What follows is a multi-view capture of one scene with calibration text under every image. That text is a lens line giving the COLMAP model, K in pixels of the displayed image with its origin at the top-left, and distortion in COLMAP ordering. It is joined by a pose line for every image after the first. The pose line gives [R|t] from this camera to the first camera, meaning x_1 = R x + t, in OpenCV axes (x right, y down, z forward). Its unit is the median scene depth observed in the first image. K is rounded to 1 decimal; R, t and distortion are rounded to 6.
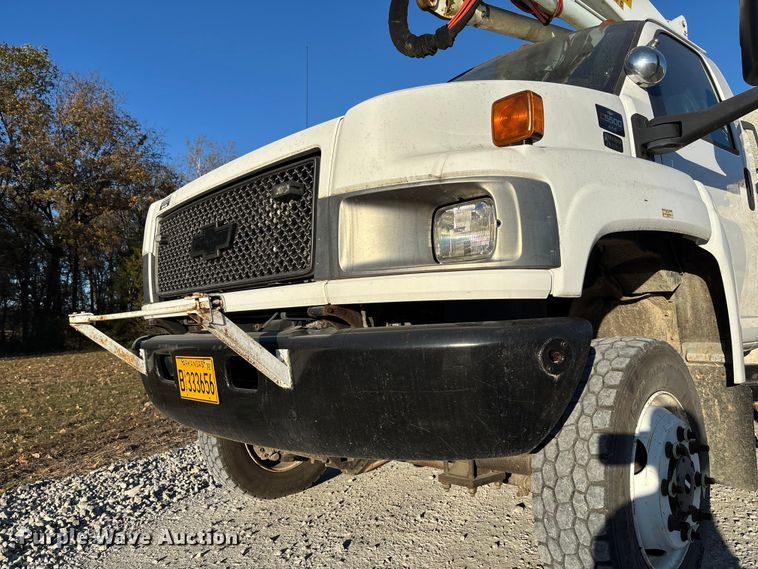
lens RADIAL K [[578.5, 0, 394.3], [0, 578.5, 288.9], [0, 0, 1]] dist [0.075519, -0.086289]
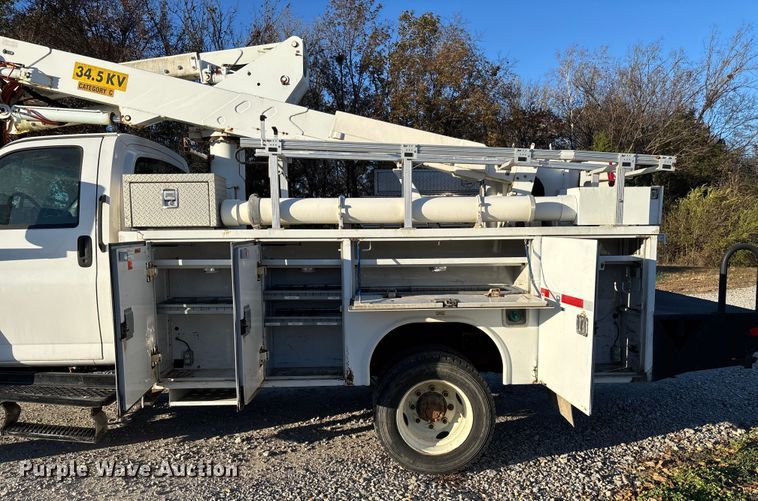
lens RADIAL K [[542.3, 0, 377.8], [0, 542.3, 287.9], [0, 0, 1]] dist [0.051548, -0.059495]
pose [[0.755249, 0.078425, -0.650729, 1.855958], [0.029377, 0.987768, 0.153140, -0.248072], [0.654779, -0.134775, 0.743707, 0.466640]]
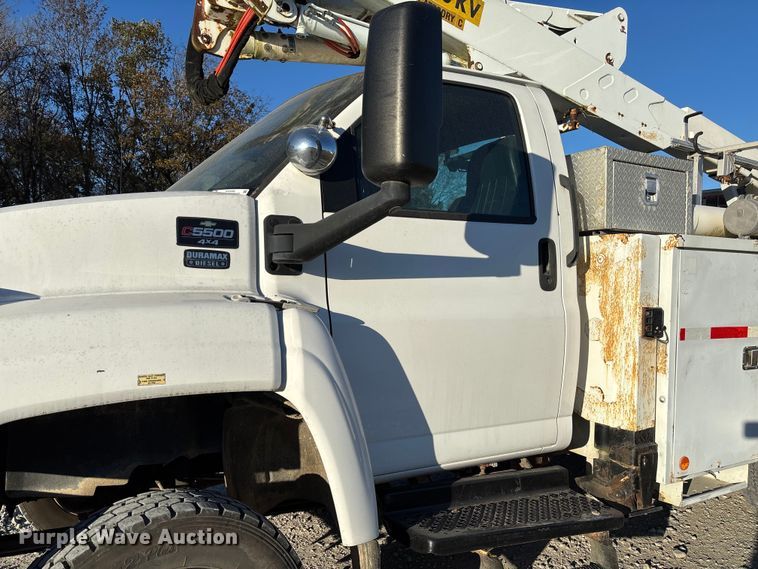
lens RADIAL K [[584.6, 0, 377.9], [0, 584.6, 287.4], [0, 0, 1]] dist [0.077461, -0.094922]
pose [[0.975664, 0.039205, -0.215737, 0.521322], [-0.025772, 0.997570, 0.064728, -0.175689], [0.217750, -0.057593, 0.974304, 0.139276]]
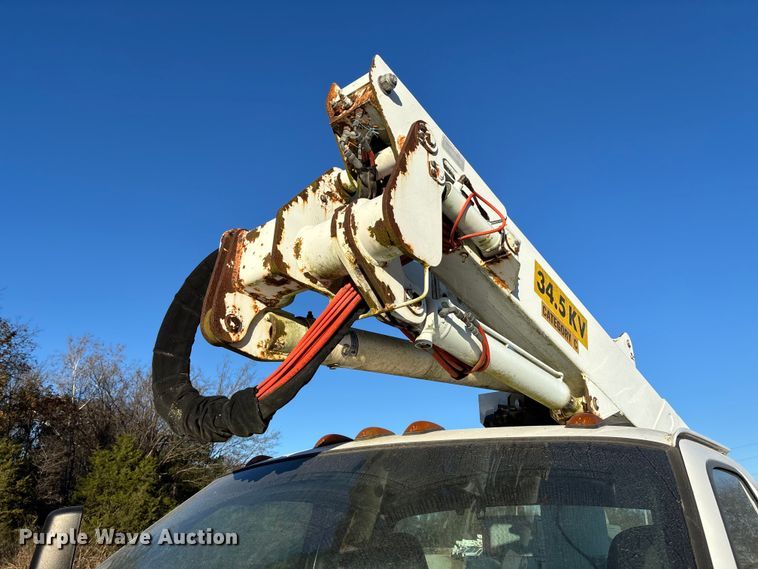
lens RADIAL K [[578.5, 0, 394.3], [0, 578.5, 288.9], [0, 0, 1]] dist [0.075519, -0.086289]
pose [[0.982726, 0.101798, 0.154551, 0.113403], [-0.039998, 0.932214, -0.359691, -0.347297], [-0.180690, 0.347296, 0.920183, 0.508220]]
